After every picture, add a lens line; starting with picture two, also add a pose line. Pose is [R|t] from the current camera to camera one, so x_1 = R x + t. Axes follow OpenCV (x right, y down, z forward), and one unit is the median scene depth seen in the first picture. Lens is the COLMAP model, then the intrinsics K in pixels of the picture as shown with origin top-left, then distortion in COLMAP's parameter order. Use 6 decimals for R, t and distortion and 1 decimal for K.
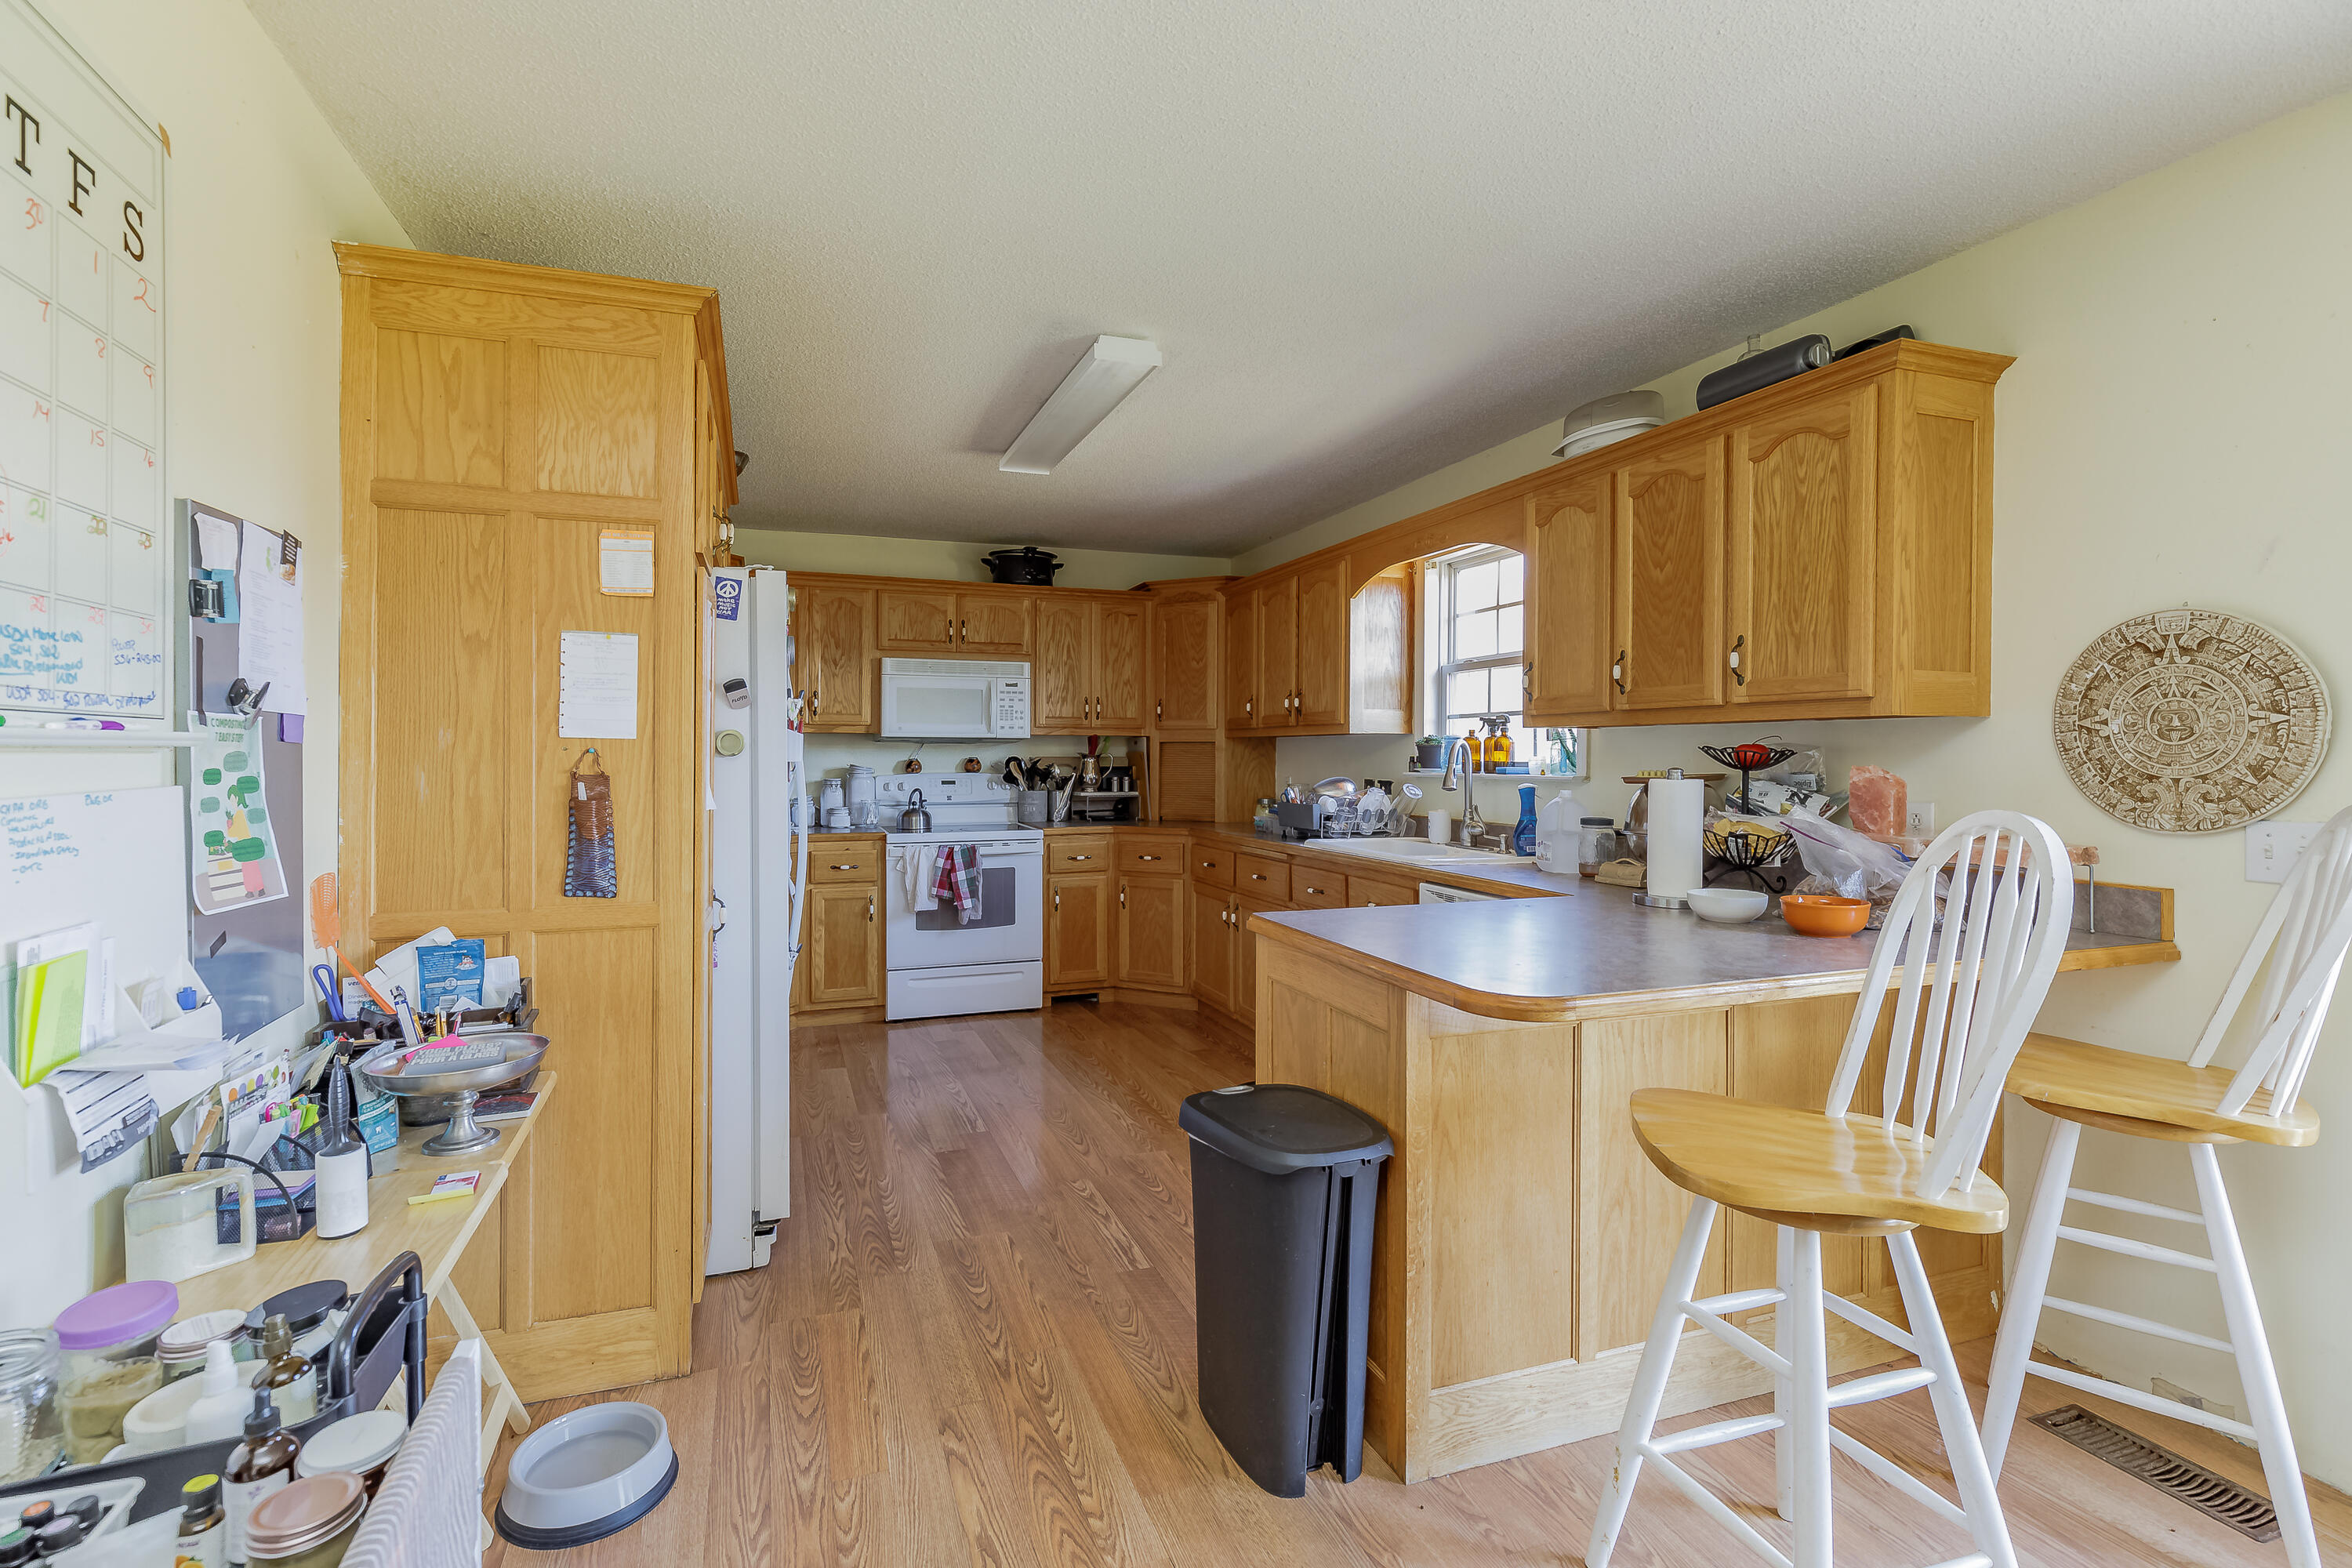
lens RADIAL K [[1079.6, 0, 1168.4], [0, 1079.6, 767.6], [0, 0, 1]] dist [0.002941, 0.000228]
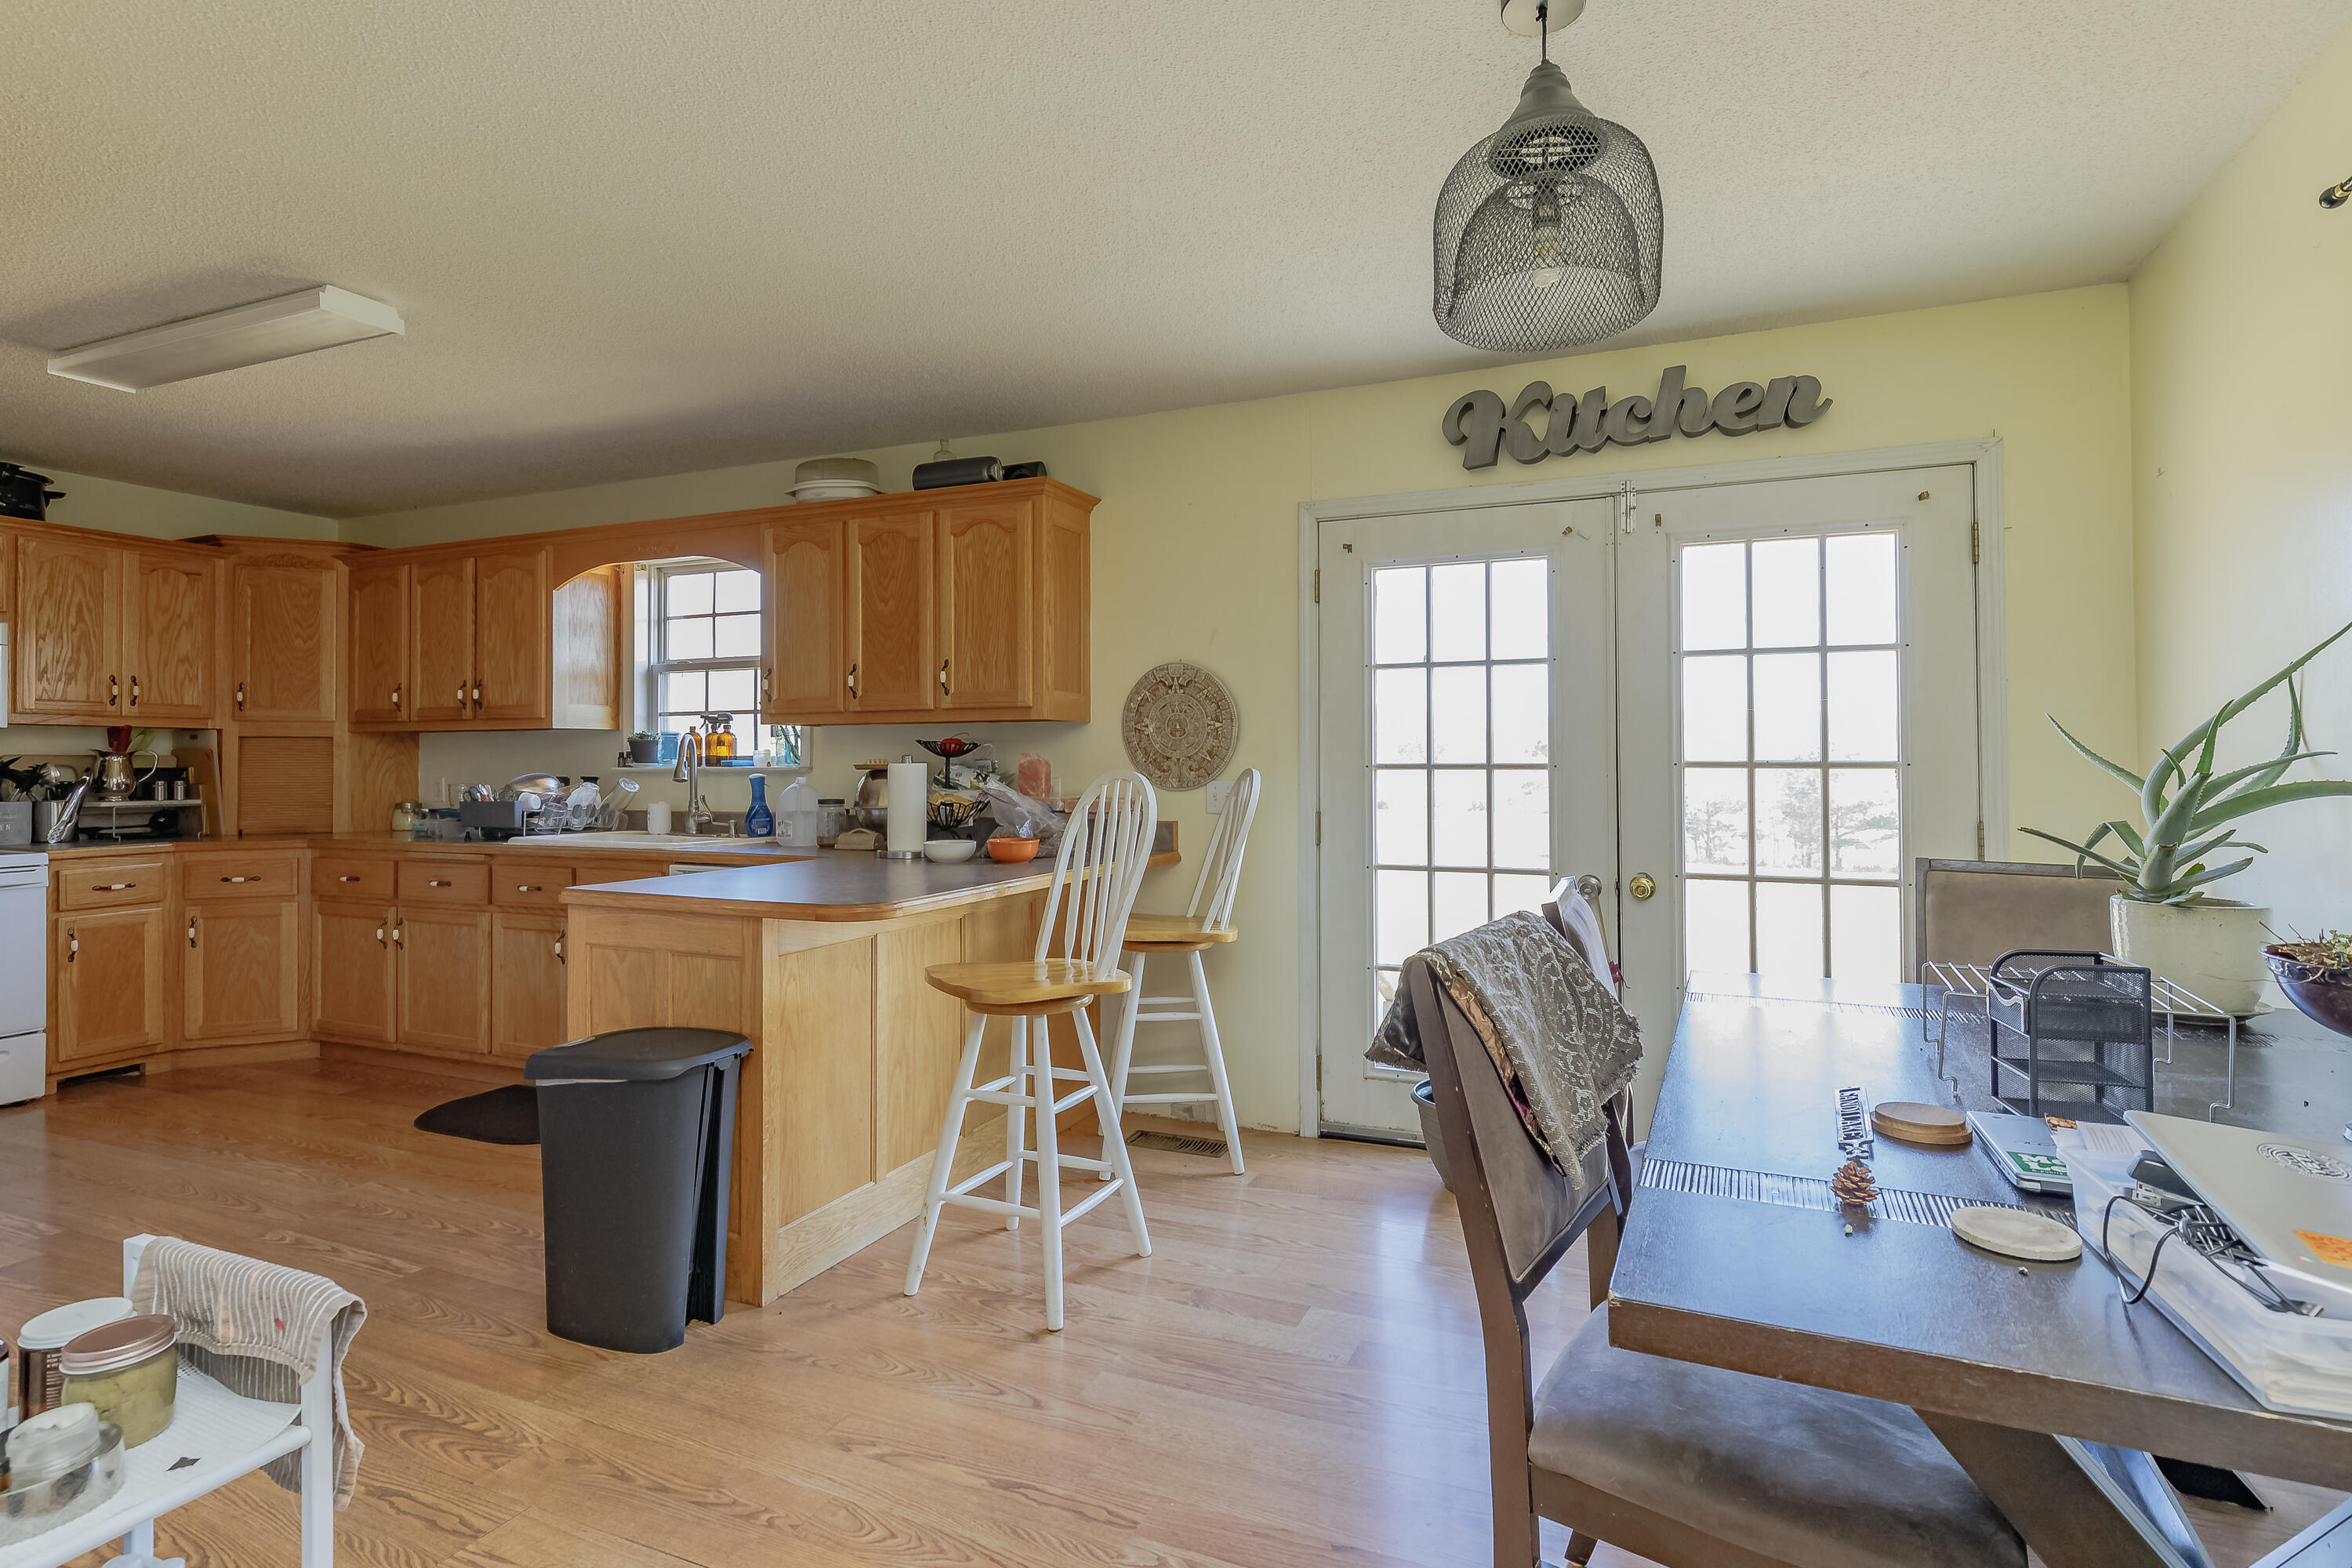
lens RADIAL K [[1105.1, 0, 1241.1], [0, 1105.1, 762.4], [0, 0, 1]] dist [0.001747, 0.000223]
pose [[0.668480, -0.002913, 0.743724, -0.194584], [0.012728, 0.999891, -0.007524, 0.017880], [-0.743621, 0.014496, 0.668444, -0.160415]]
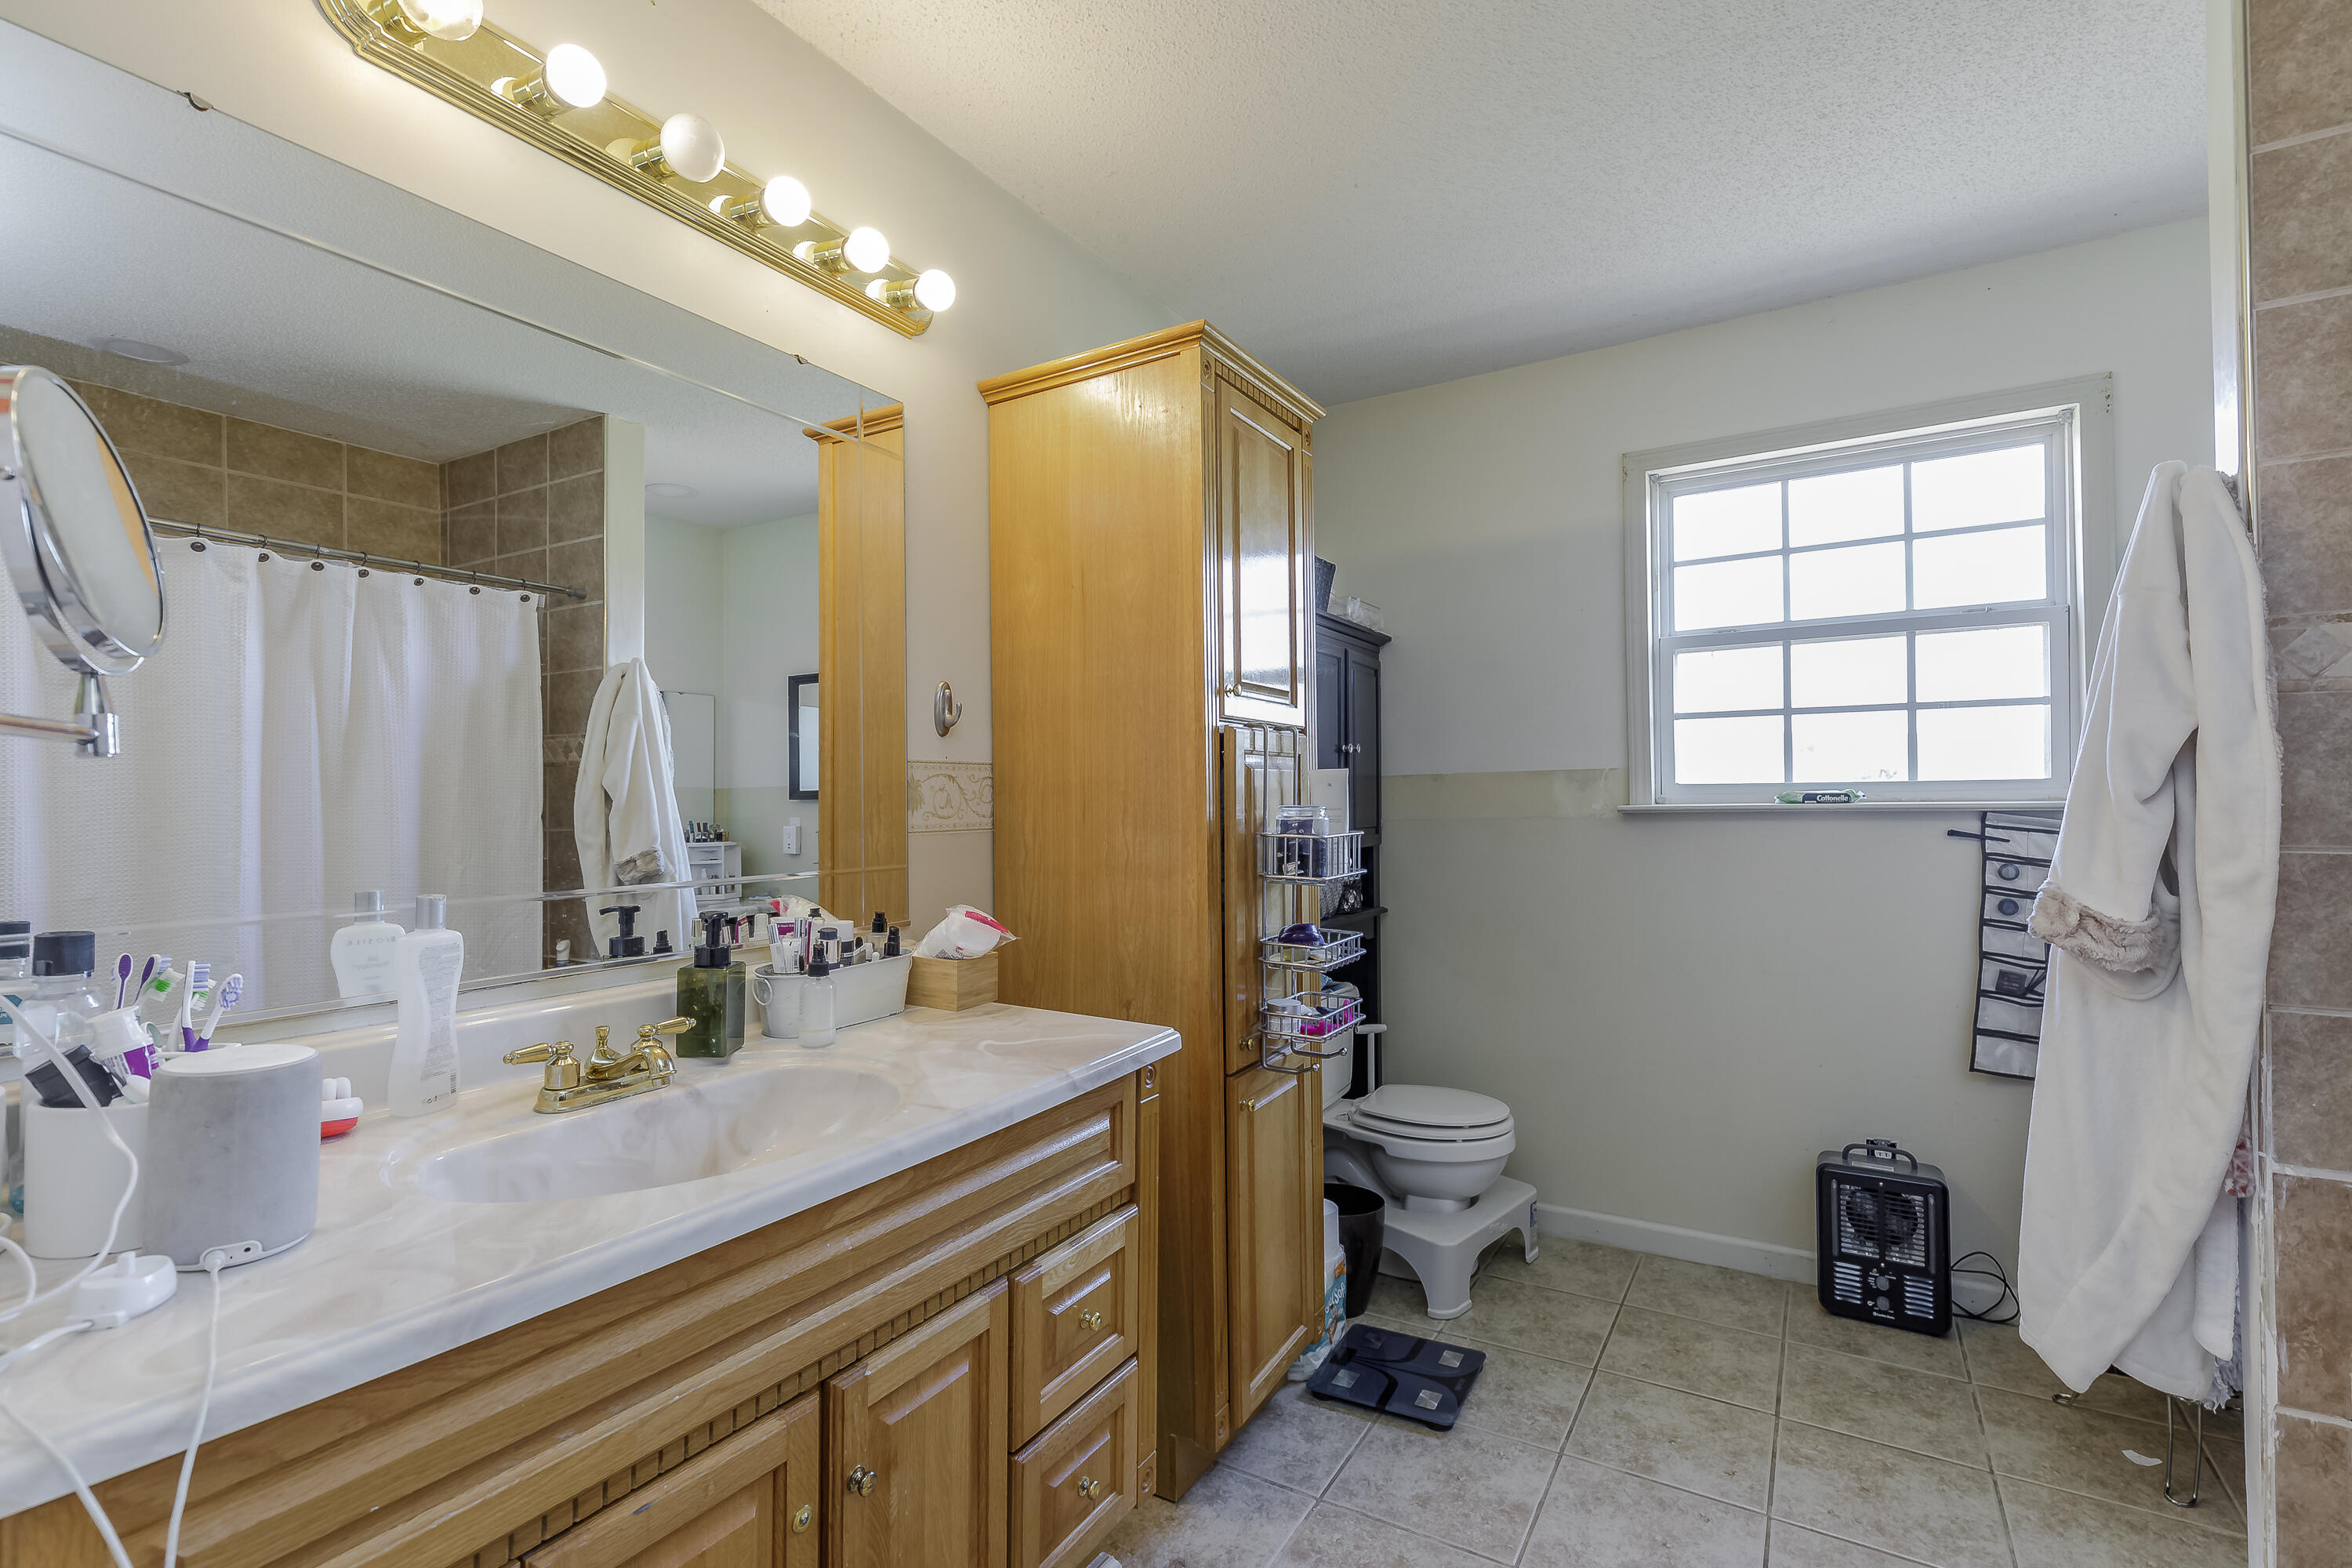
lens RADIAL K [[1079.6, 0, 1168.4], [0, 1079.6, 767.6], [0, 0, 1]] dist [0.002941, 0.000228]
pose [[0.780599, 0.031642, 0.624231, -0.439021], [0.008424, 0.998095, -0.061126, 0.019624], [-0.624976, 0.052973, 0.778845, 0.842009]]
